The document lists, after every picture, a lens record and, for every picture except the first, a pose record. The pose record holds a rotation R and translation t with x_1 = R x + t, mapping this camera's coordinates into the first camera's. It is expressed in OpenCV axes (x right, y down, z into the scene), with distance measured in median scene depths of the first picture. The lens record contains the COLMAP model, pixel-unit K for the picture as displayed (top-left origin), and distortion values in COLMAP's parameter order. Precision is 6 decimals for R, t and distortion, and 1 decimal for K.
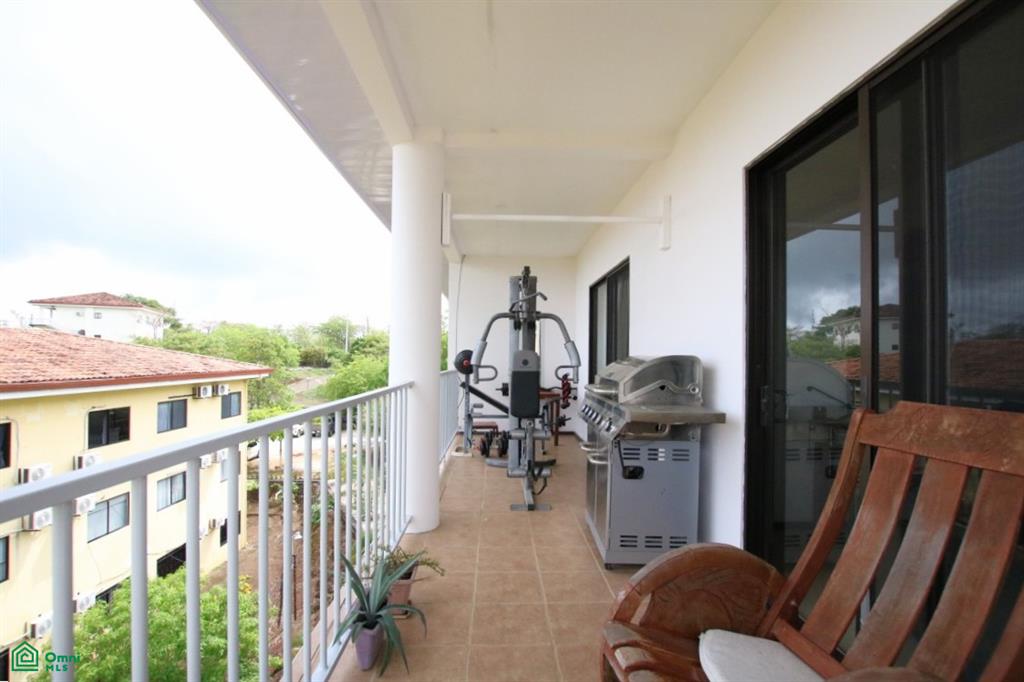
lens RADIAL K [[482.2, 0, 515.7], [0, 482.2, 350.6], [0, 0, 1]] dist [-0.027966, 0.000035]
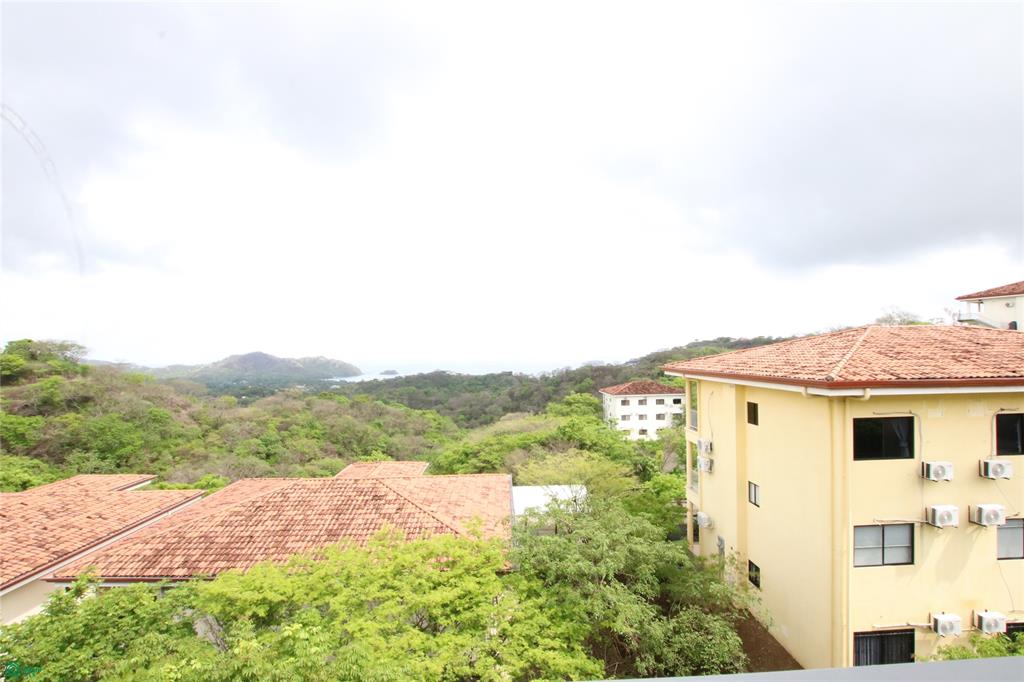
lens RADIAL K [[476.2, 0, 511.9], [0, 476.2, 359.2], [0, 0, 1]] dist [-0.017709, 0.000376]
pose [[-0.020931, -0.003351, -0.999775, -0.003112], [0.031832, 0.999485, -0.004017, 0.000614], [0.999274, -0.031909, -0.020814, 0.110927]]
